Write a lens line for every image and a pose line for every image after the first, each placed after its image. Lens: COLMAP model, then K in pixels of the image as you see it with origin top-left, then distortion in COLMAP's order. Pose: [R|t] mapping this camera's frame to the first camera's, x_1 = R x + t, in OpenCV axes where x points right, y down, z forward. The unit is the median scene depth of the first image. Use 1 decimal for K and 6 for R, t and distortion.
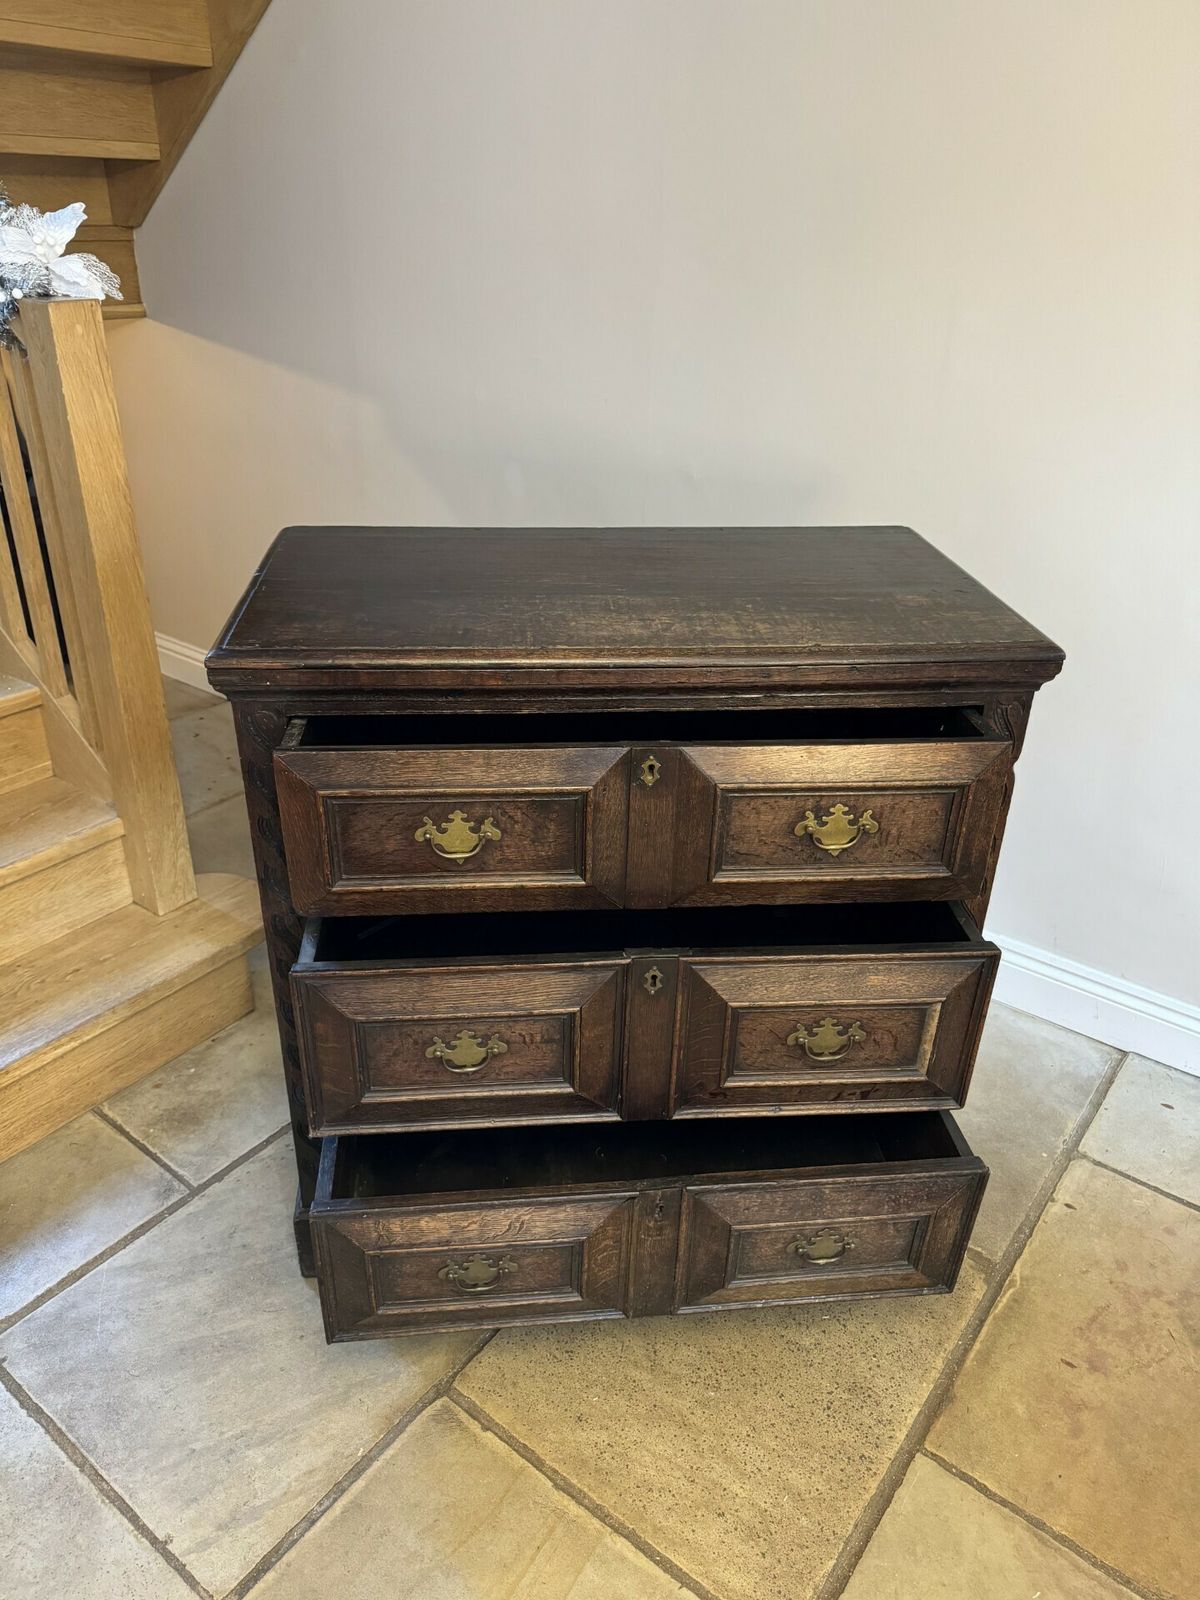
lens RADIAL K [[1145.6, 0, 591.7], [0, 1145.6, 795.6], [0, 0, 1]] dist [0.015273, -0.021994]
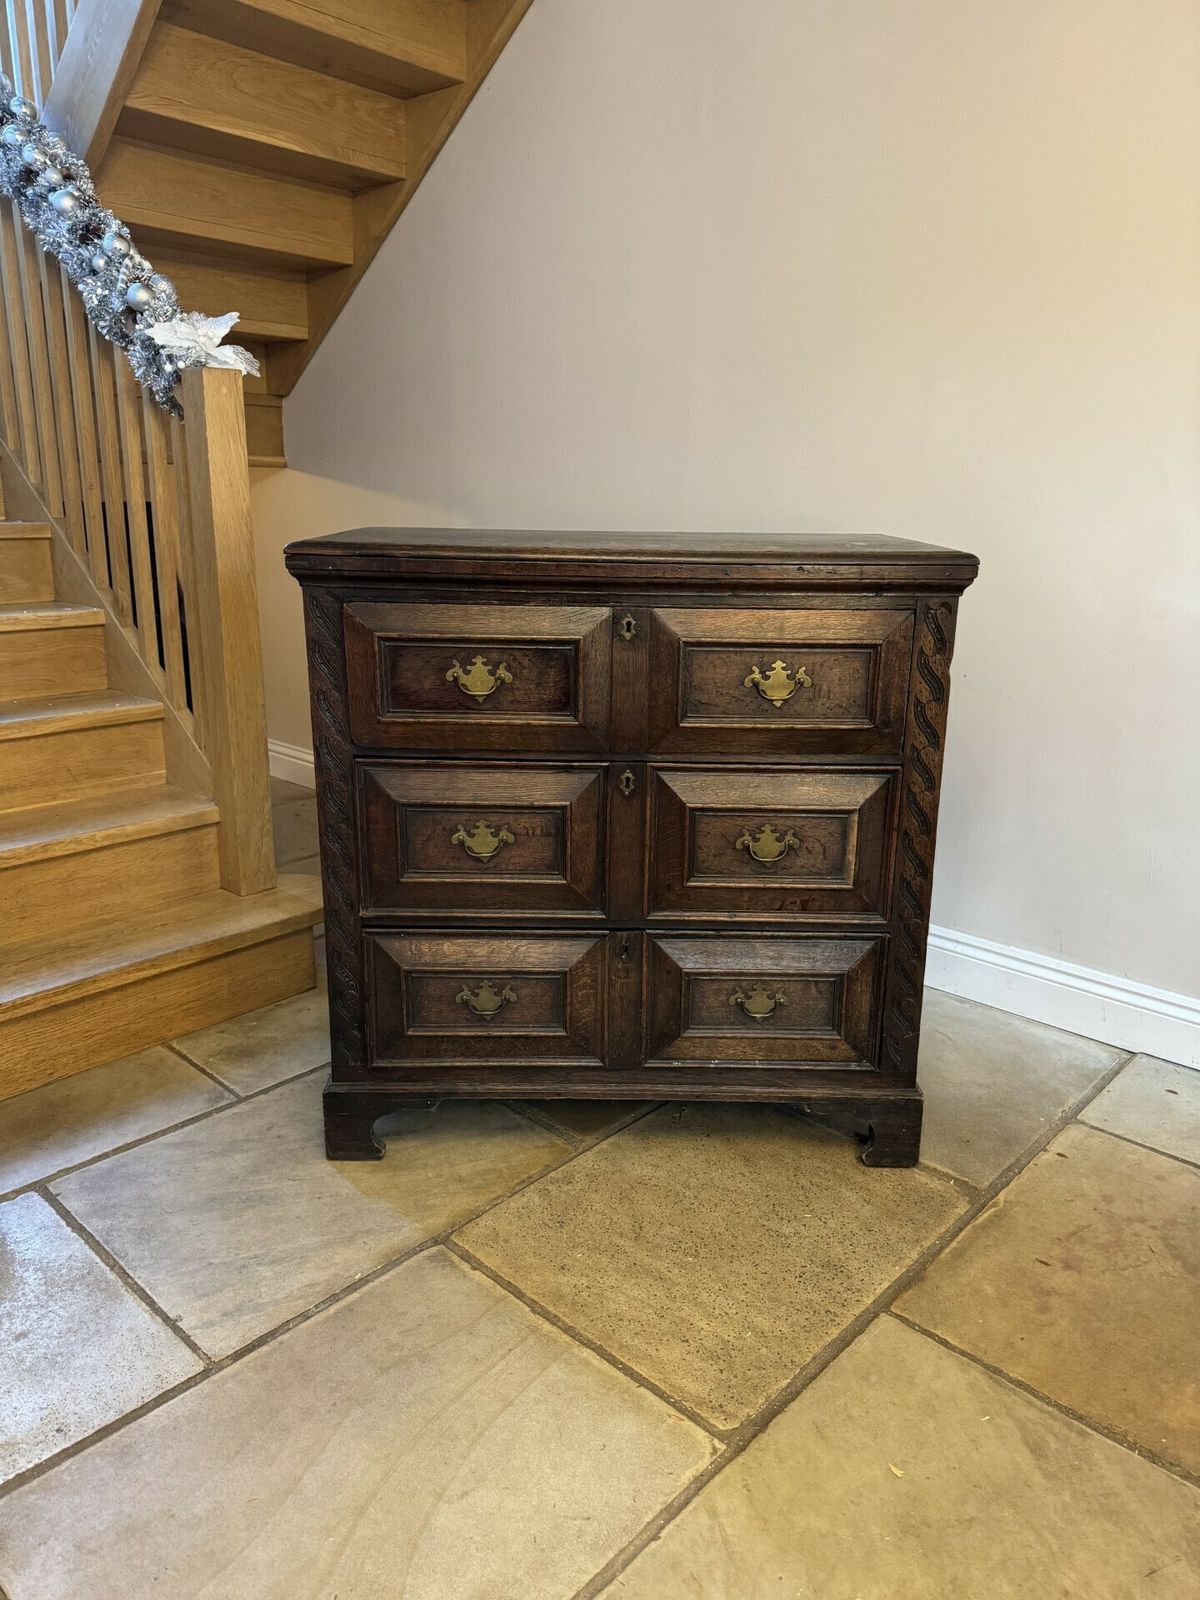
lens RADIAL K [[1145.6, 0, 595.6], [0, 1145.6, 782.8], [0, 0, 1]] dist [0.015273, -0.021994]
pose [[0.995272, 0.015820, -0.095834, 0.110427], [-0.036787, 0.974541, -0.221171, 0.323939], [0.089895, 0.223651, 0.970515, -0.130645]]
